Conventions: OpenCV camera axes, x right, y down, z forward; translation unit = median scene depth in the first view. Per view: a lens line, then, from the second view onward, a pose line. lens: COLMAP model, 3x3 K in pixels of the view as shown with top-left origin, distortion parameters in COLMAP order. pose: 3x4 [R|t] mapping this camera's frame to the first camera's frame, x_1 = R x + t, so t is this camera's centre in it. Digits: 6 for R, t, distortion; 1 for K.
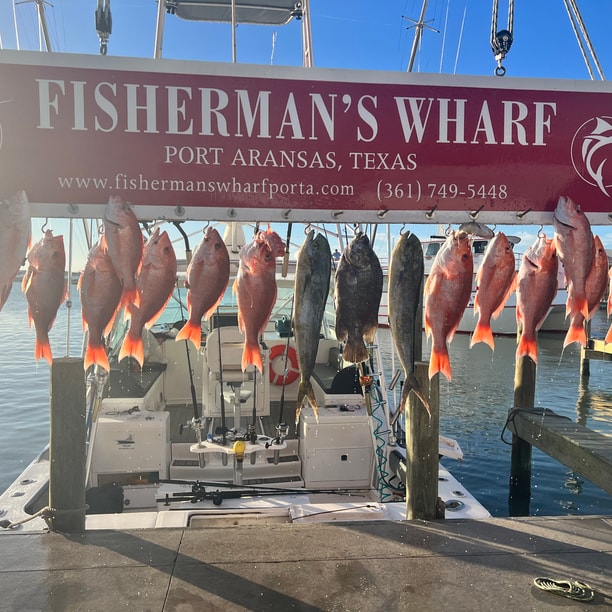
lens RADIAL K [[885.4, 0, 306.0], [0, 885.4, 306.0], [0, 0, 1]] dist [0.230113, -1.477326]
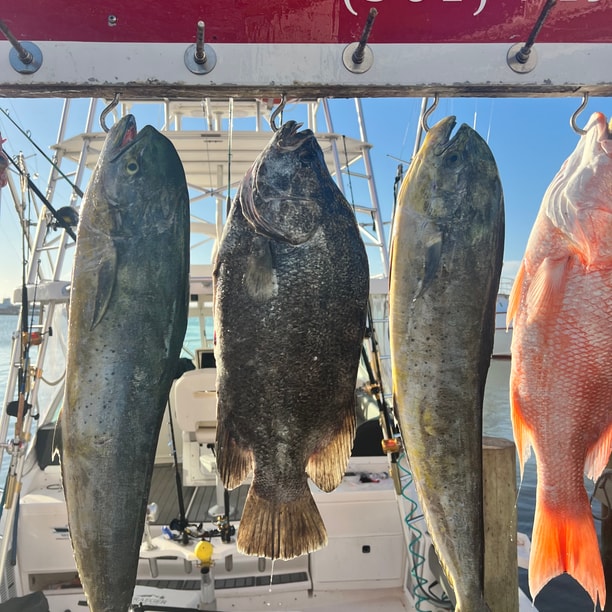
lens RADIAL K [[619.4, 0, 306.0], [0, 619.4, 306.0], [0, 0, 1]] dist [0.127744, -0.331121]
pose [[0.994031, -0.022769, -0.106693, 0.086128], [0.018497, 0.998994, -0.040863, -0.011717], [0.107516, 0.038645, 0.993452, 0.775178]]
